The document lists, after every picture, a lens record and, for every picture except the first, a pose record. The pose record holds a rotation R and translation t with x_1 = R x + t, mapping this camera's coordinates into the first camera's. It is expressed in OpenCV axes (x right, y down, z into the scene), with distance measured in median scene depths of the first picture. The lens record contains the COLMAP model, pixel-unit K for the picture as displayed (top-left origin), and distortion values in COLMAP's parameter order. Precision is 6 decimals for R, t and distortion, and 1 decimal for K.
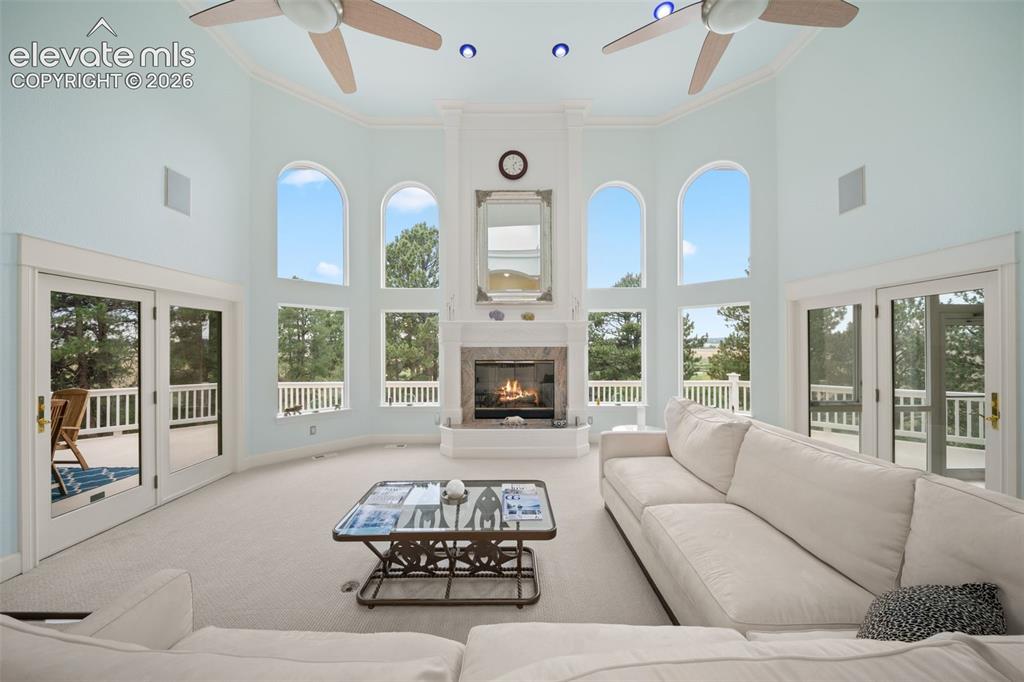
lens RADIAL K [[362.8, 0, 508.6], [0, 362.8, 348.2], [0, 0, 1]] dist [-0.000910, -0.000118]
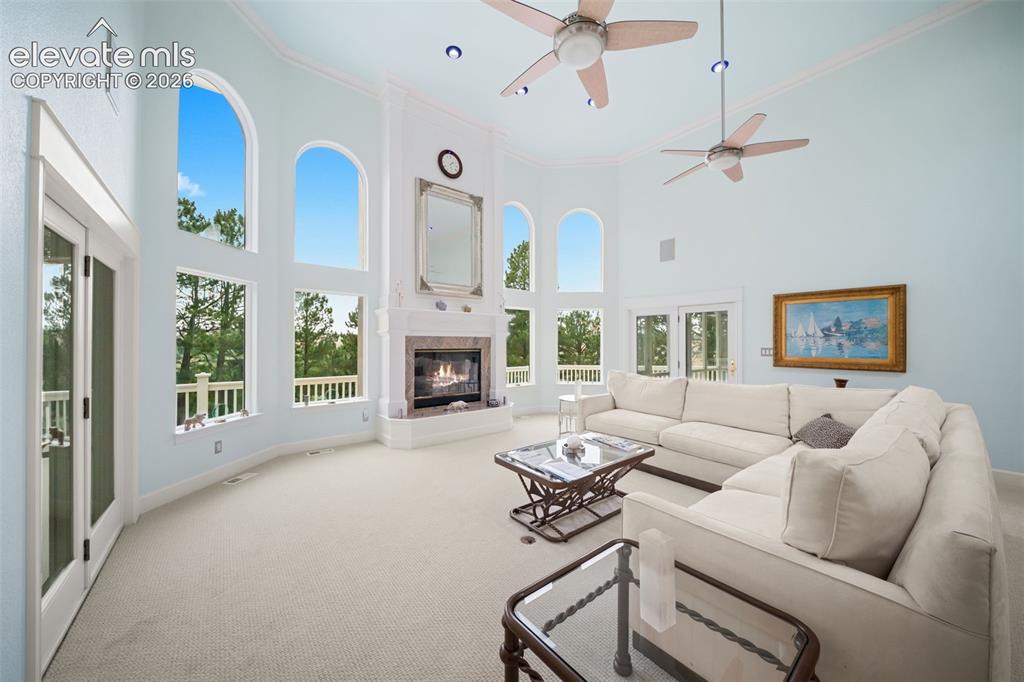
lens RADIAL K [[365.3, 0, 514.5], [0, 365.3, 343.2], [0, 0, 1]] dist [-0.000186, 0.000000]
pose [[0.778446, 0.002956, 0.627704, -0.517861], [-0.005408, 0.999983, 0.001997, 0.012793], [-0.627688, -0.004949, 0.778449, 0.054628]]
